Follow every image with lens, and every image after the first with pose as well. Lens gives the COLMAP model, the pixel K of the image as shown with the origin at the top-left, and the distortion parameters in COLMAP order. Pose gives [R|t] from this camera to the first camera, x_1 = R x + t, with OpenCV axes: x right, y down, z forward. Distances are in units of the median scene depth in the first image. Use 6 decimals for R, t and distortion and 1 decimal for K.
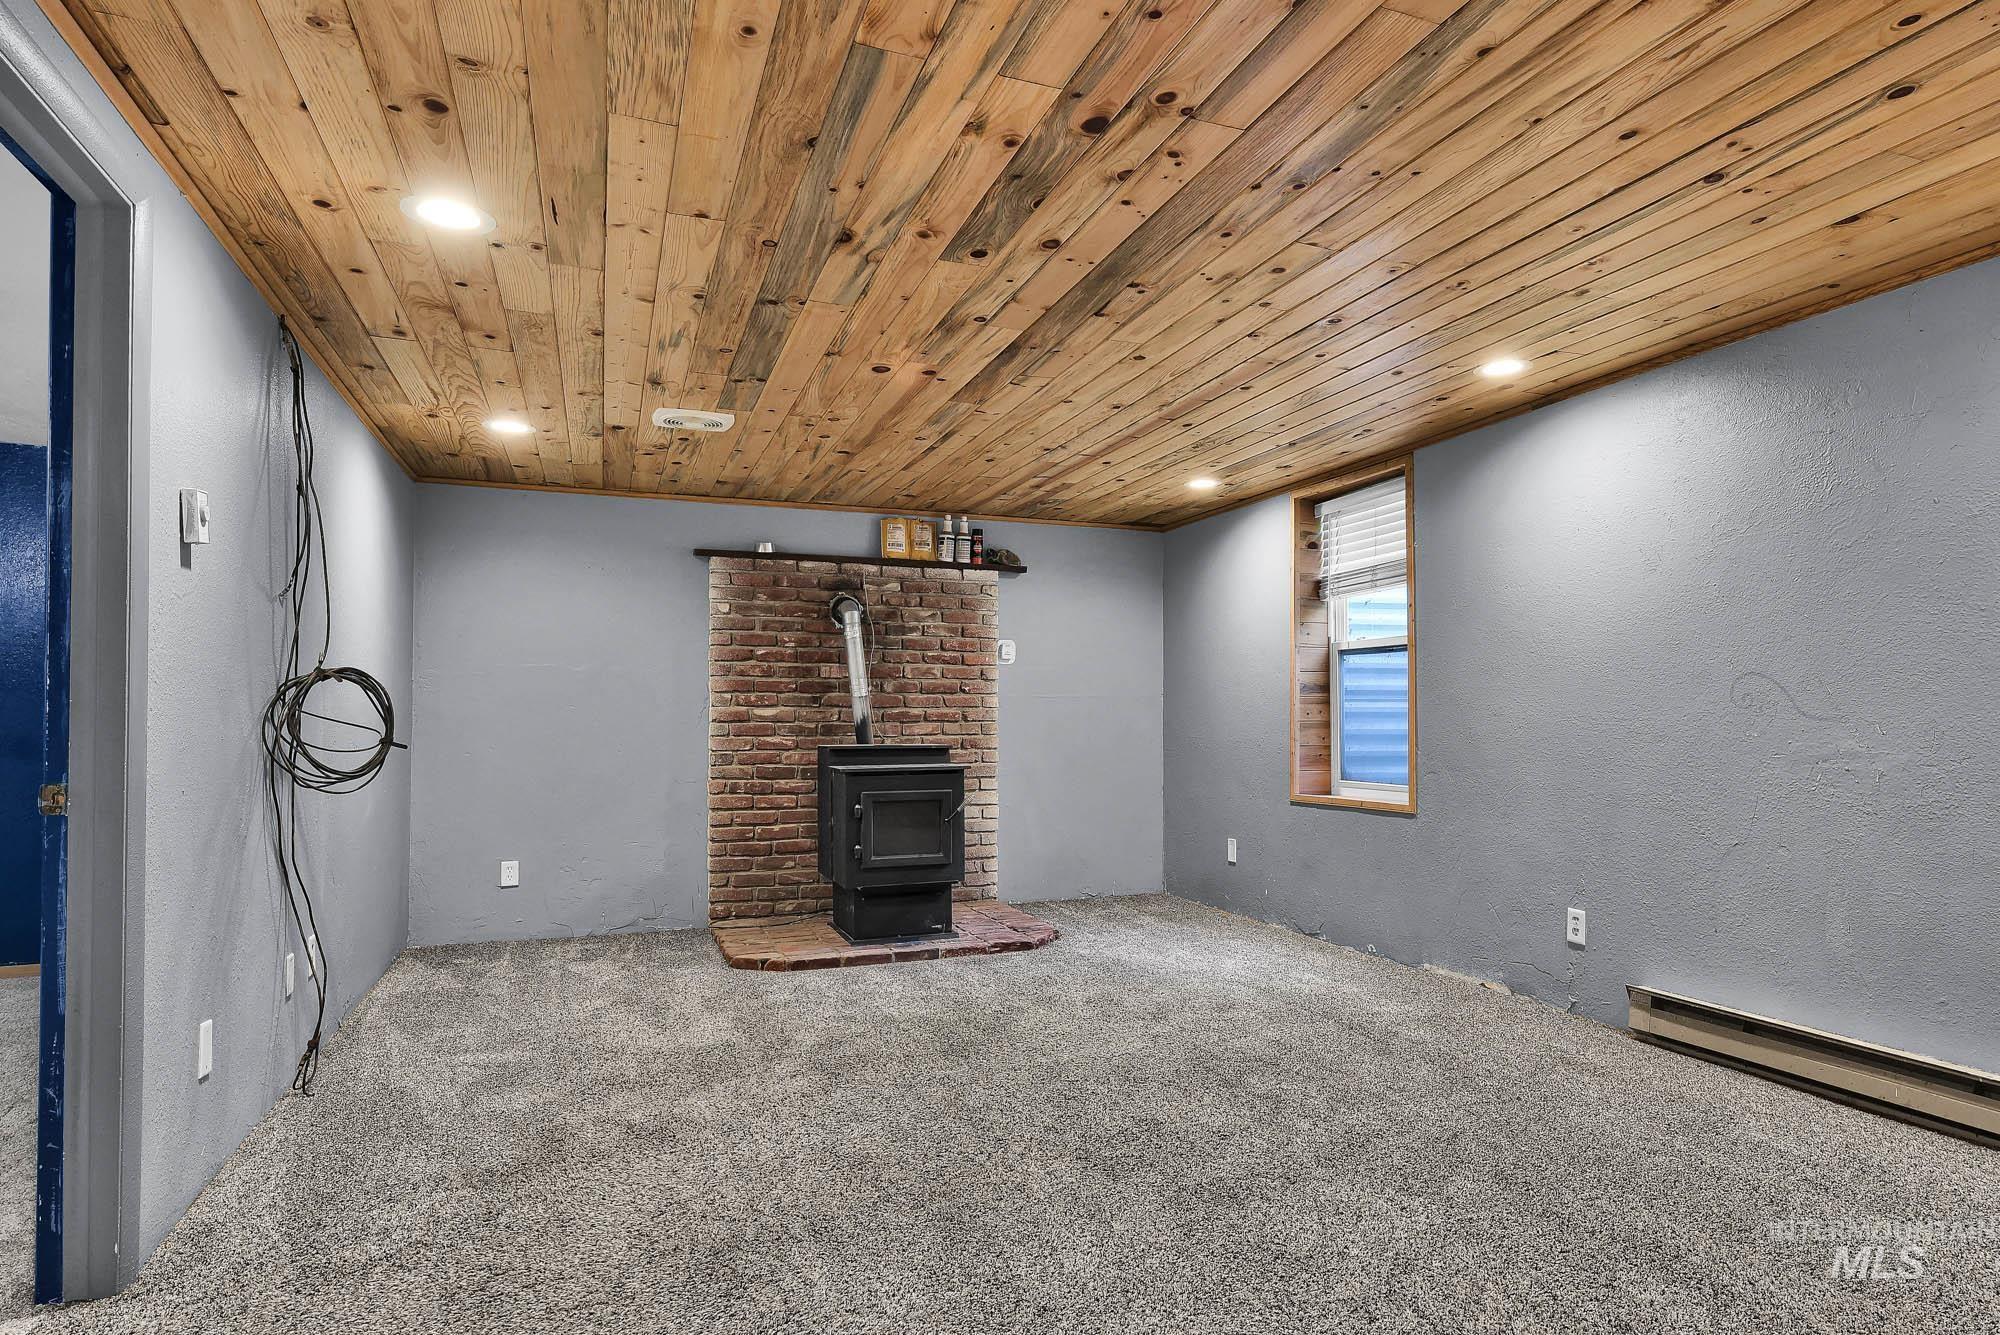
lens RADIAL K [[1117.9, 0, 999.9], [0, 1117.9, 701.0], [0, 0, 1]] dist [-0.001624, 0.000219]
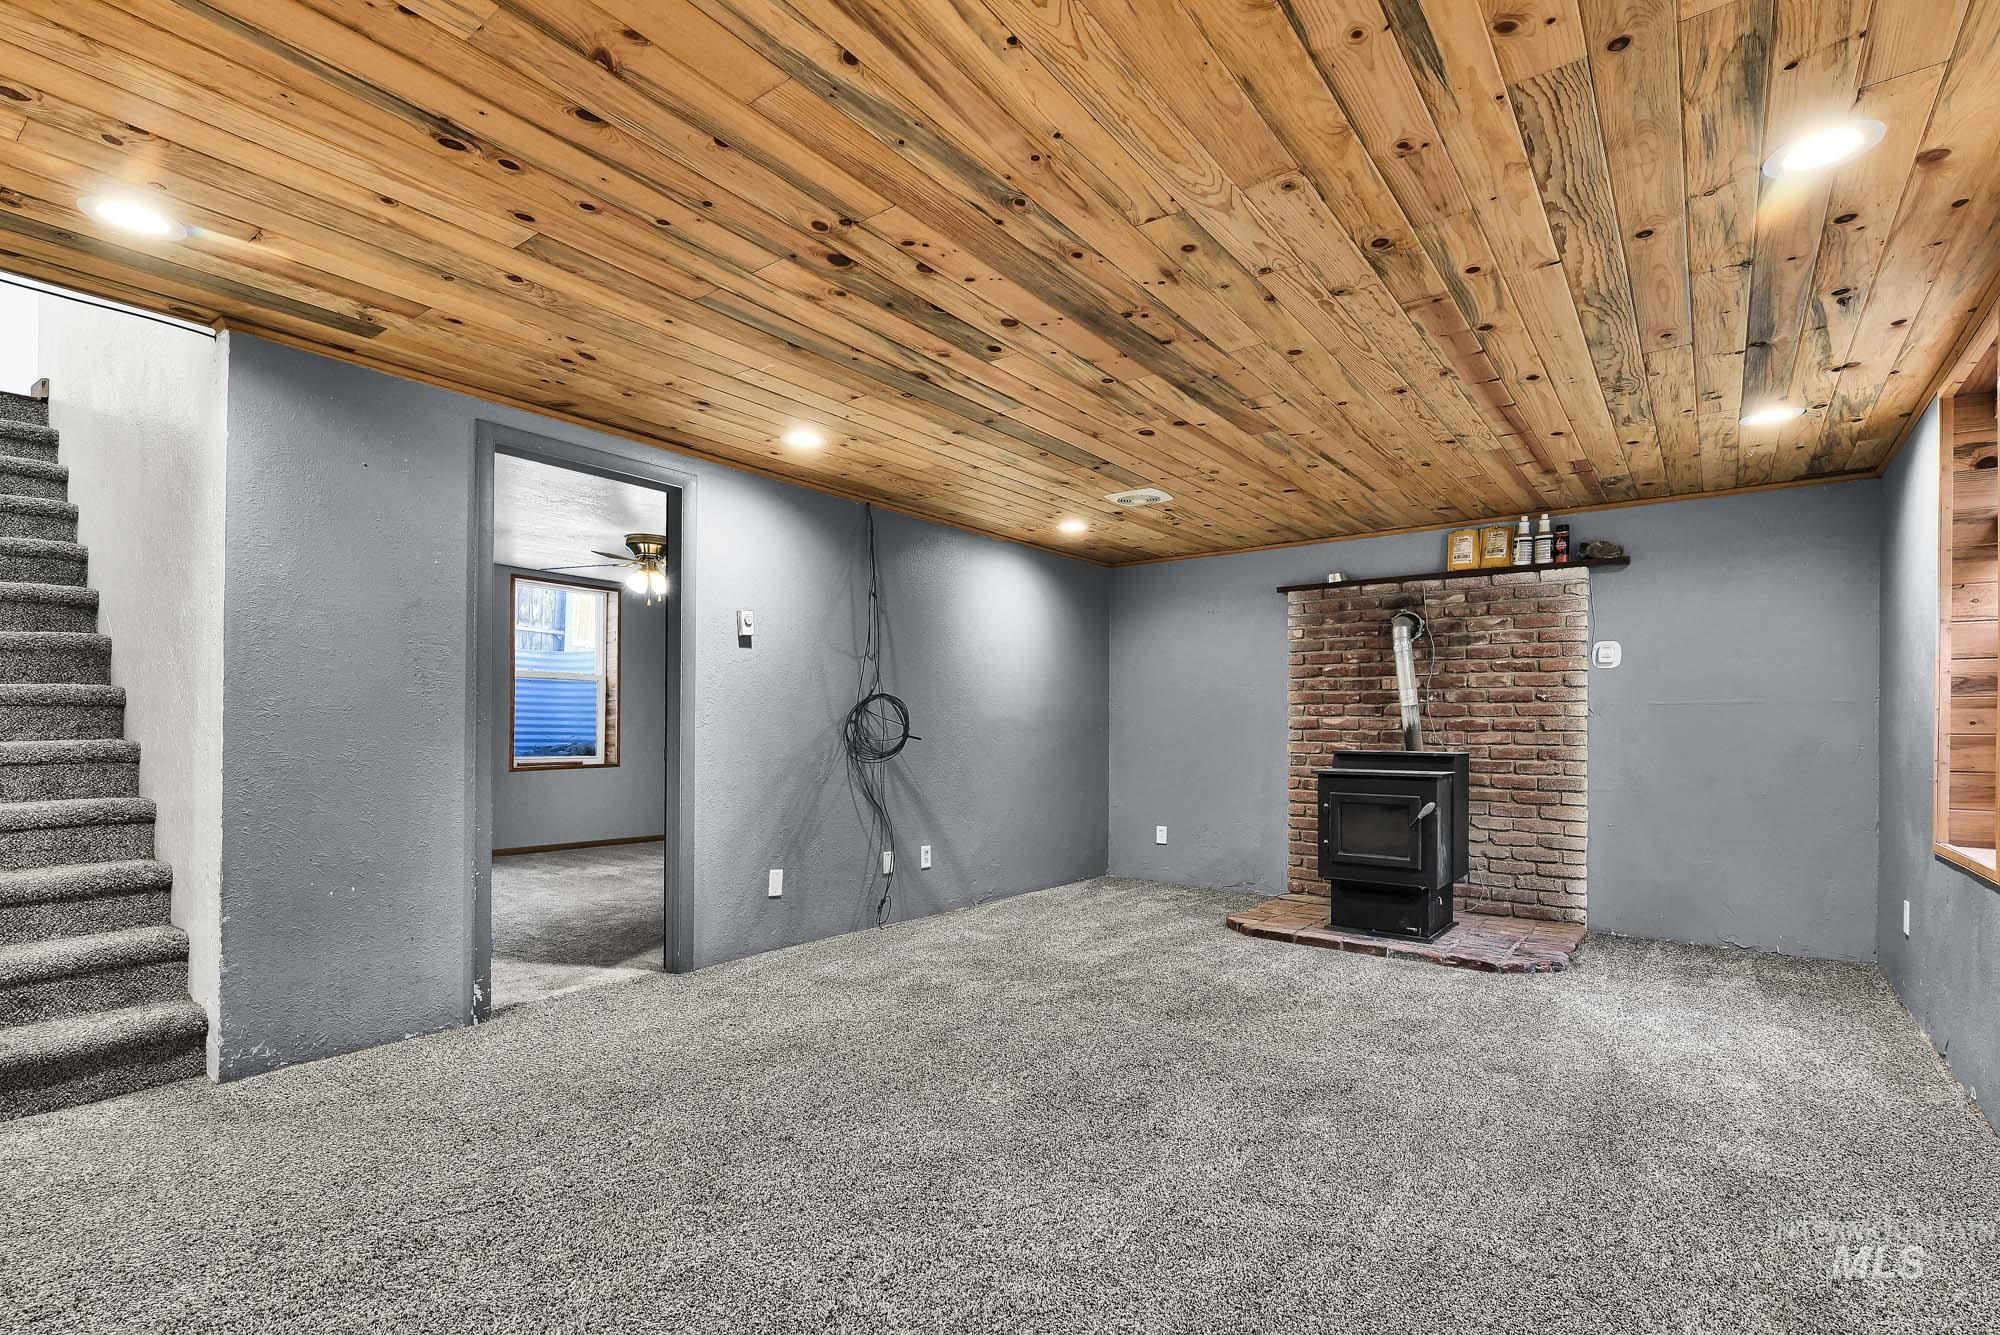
lens RADIAL K [[891.4, 0, 1003.1], [0, 891.4, 730.4], [0, 0, 1]] dist [0.000395, 0.000414]
pose [[0.524065, 0.009227, -0.851628, 0.396293], [0.003970, 0.999904, 0.013276, 0.006278], [0.851669, -0.010339, 0.523978, 0.227261]]
